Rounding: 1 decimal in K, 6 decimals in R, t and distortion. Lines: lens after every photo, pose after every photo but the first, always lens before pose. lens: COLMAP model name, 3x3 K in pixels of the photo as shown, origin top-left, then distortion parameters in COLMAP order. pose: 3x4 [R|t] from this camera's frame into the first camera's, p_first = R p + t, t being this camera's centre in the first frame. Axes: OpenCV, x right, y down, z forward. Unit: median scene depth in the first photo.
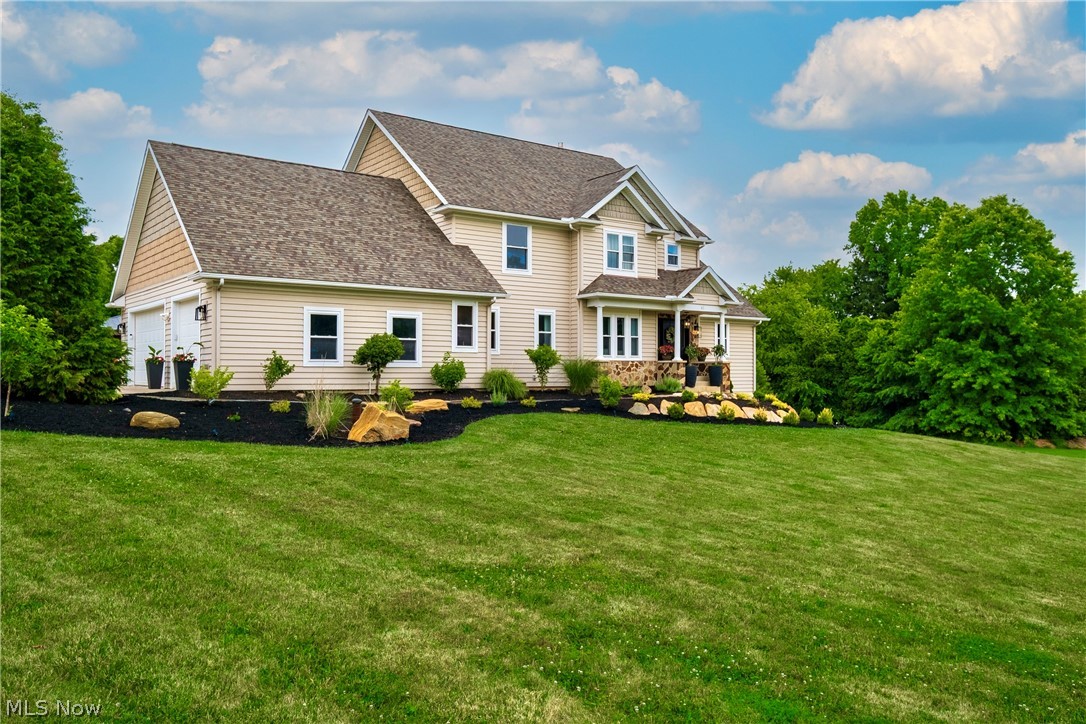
lens RADIAL K [[872.6, 0, 538.6], [0, 872.6, 358.9], [0, 0, 1]] dist [0.022149, 0.000653]
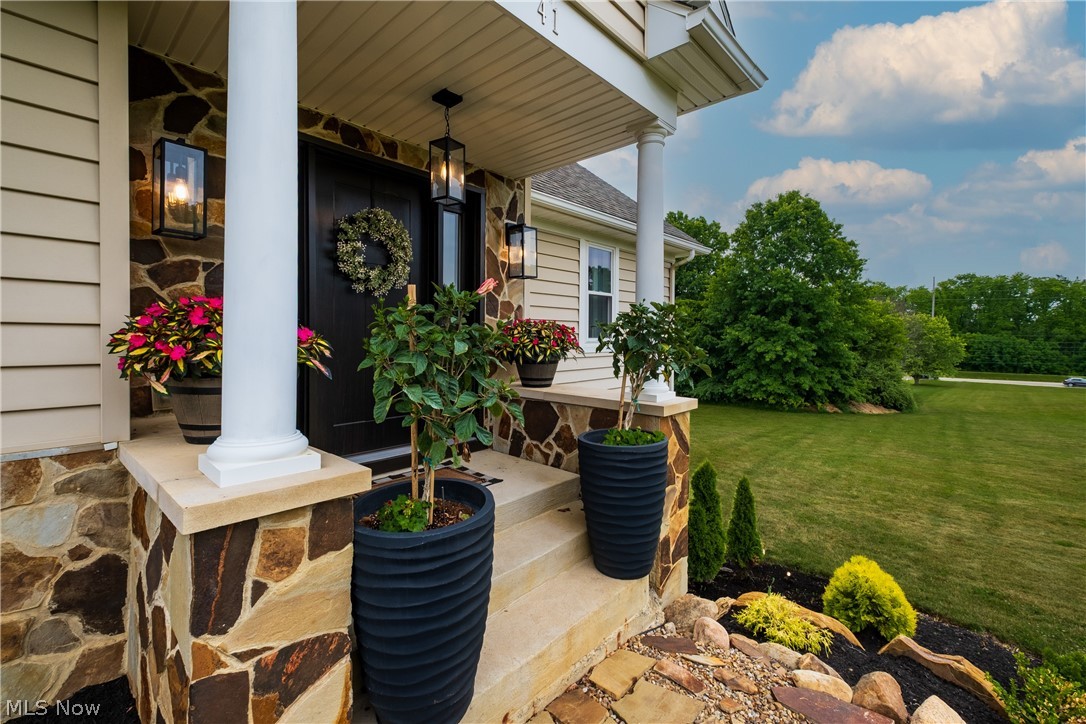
lens RADIAL K [[476.0, 0, 539.2], [0, 476.0, 352.5], [0, 0, 1]] dist [0.000157, -0.000011]
pose [[0.982800, -0.002805, 0.184651, 0.212091], [-0.007069, 0.998581, 0.052790, -0.015102], [-0.184537, -0.053187, 0.981385, 1.135421]]
